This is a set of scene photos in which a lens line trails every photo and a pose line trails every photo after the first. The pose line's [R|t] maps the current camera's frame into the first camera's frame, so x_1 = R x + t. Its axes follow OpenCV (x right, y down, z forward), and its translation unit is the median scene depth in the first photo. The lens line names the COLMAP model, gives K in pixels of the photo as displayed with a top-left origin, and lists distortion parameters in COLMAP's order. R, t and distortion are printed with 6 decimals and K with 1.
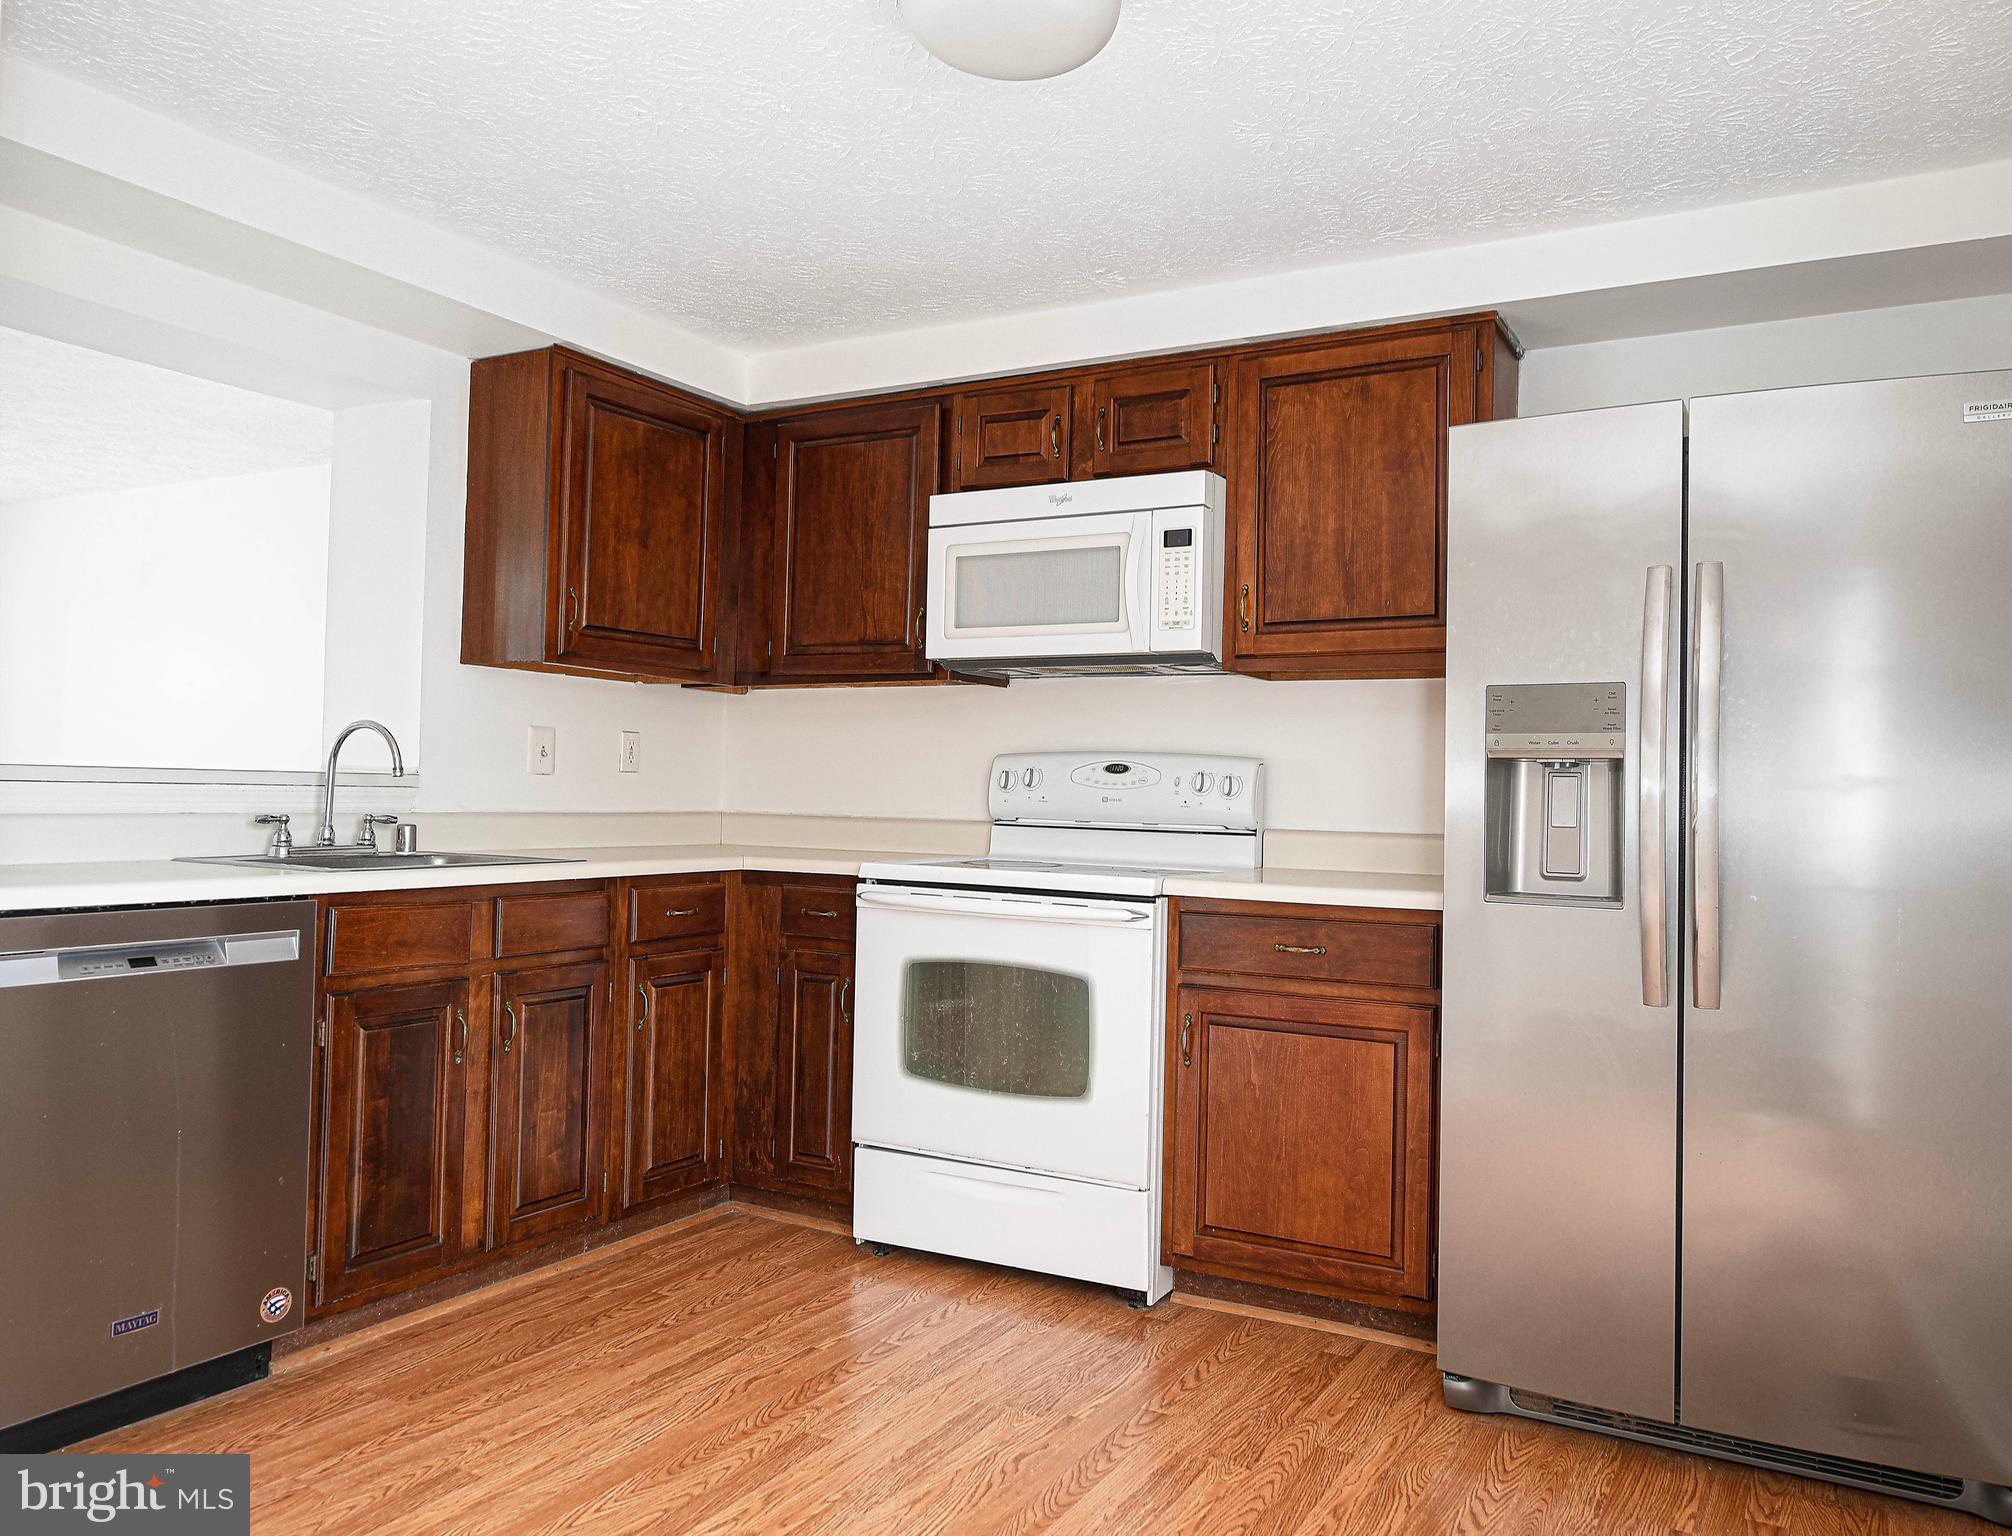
lens RADIAL K [[1480.0, 0, 1006.0], [0, 1480.0, 768.0], [0, 0, 1]] dist [0.004092, -0.001184]
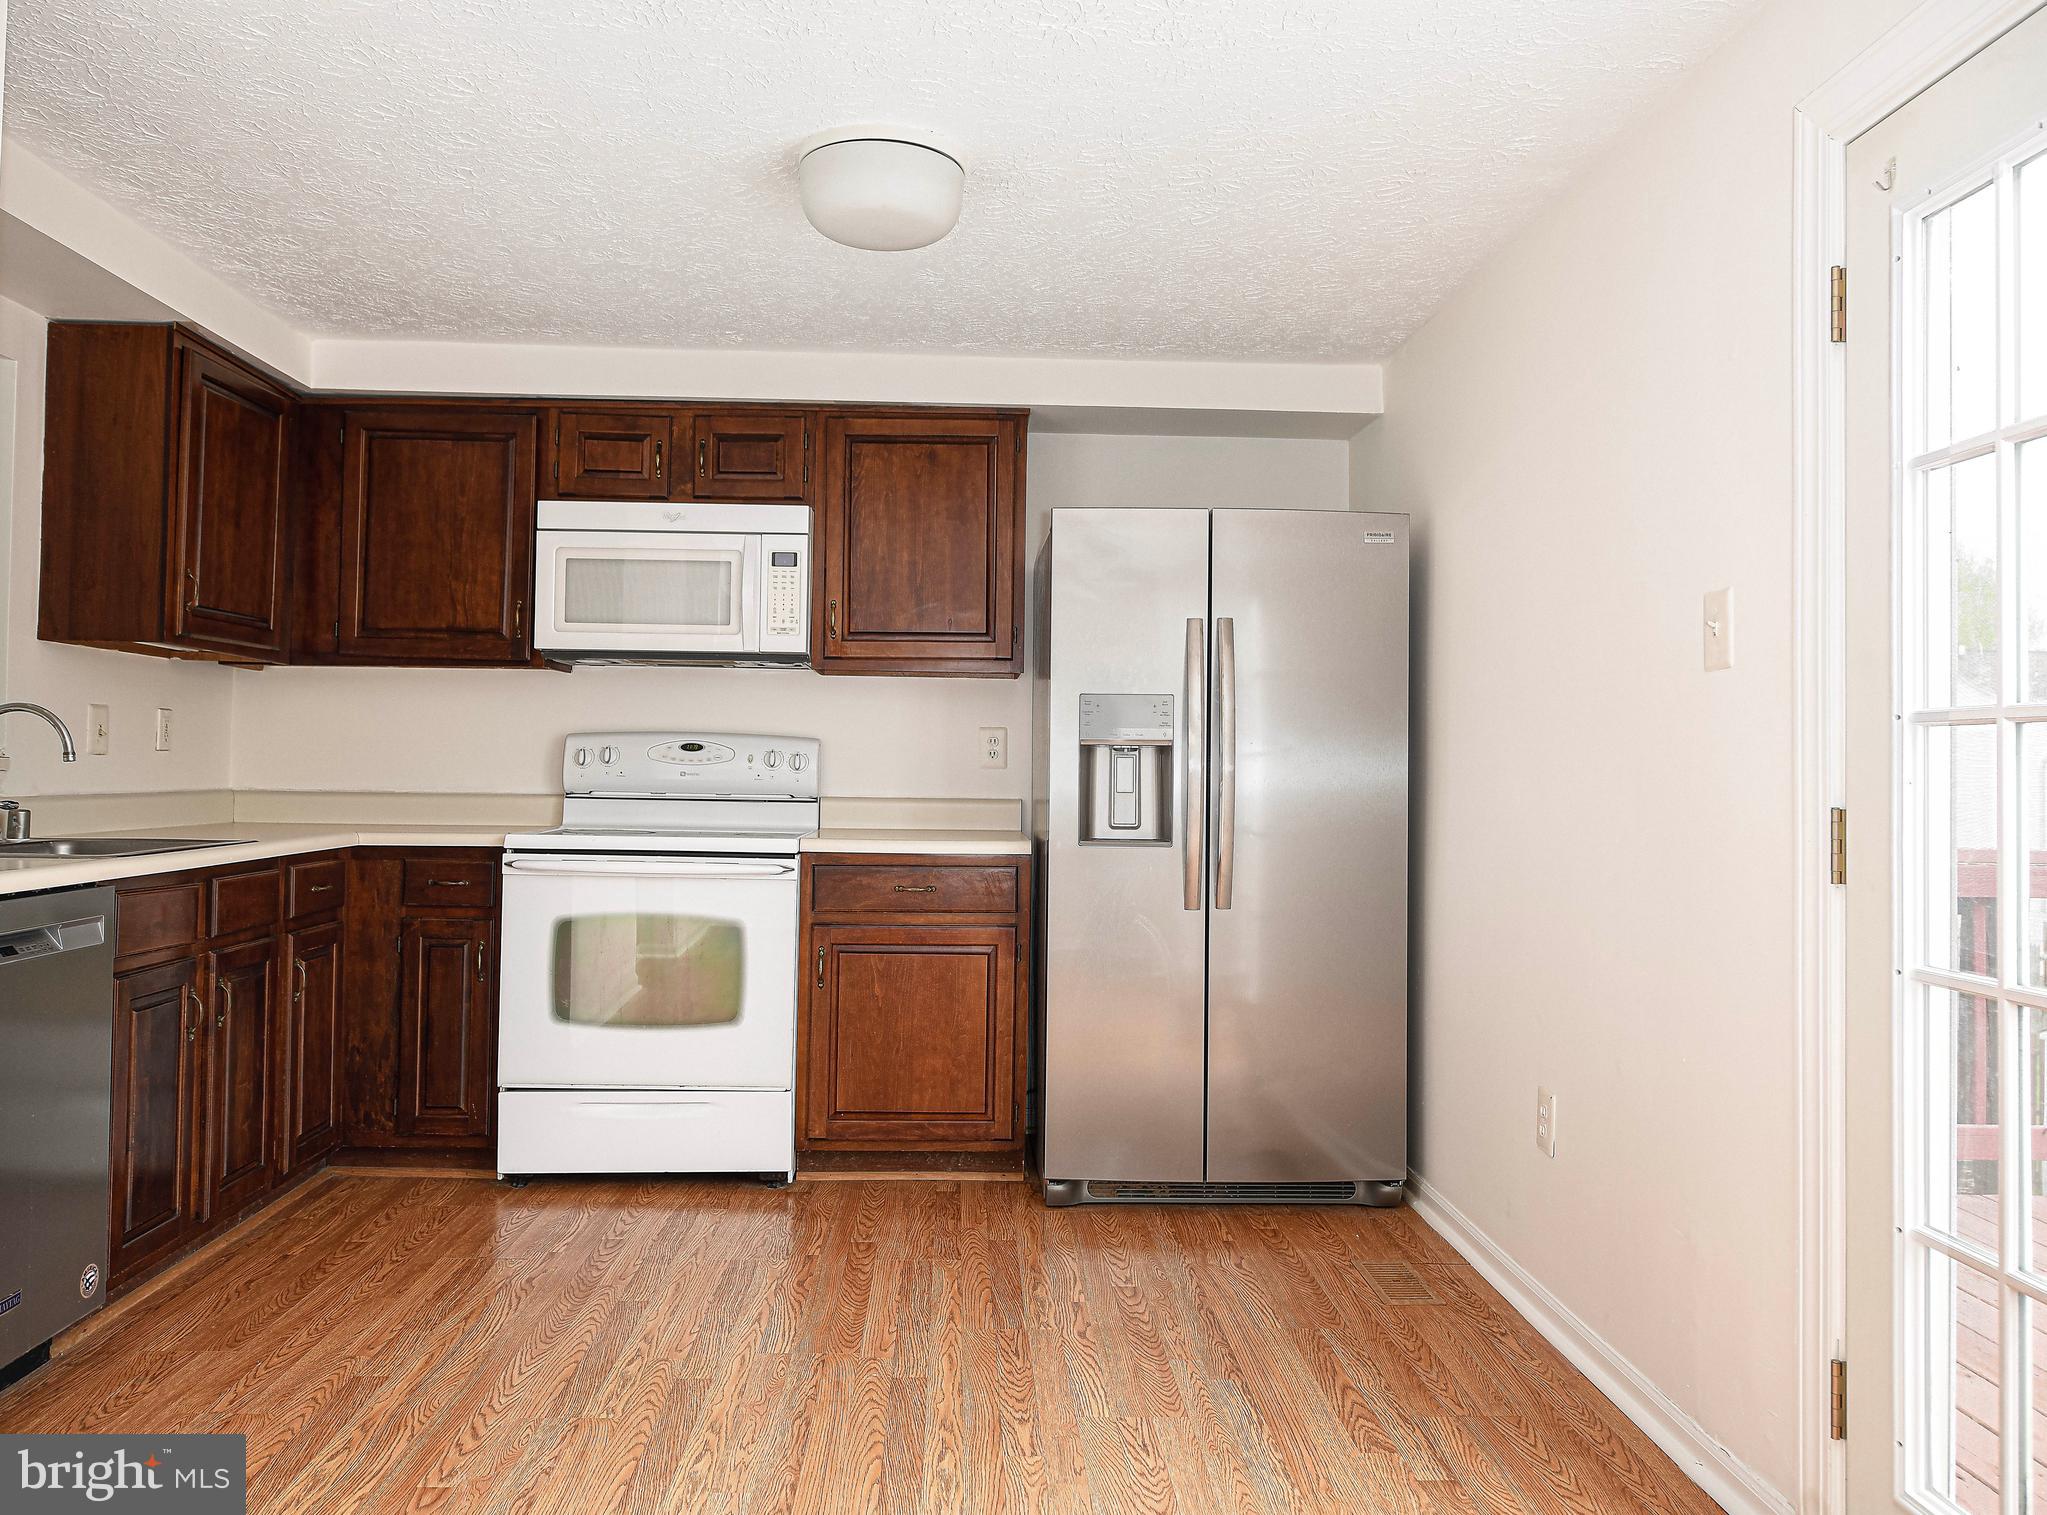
lens RADIAL K [[1563.6, 0, 956.5], [0, 1563.6, 736.9], [0, 0, 1]] dist [0.003041, -0.001134]
pose [[0.866341, -0.001108, 0.499451, -0.402749], [-0.002583, 0.999974, 0.006700, -0.018241], [-0.499445, -0.007095, 0.866316, -0.185862]]
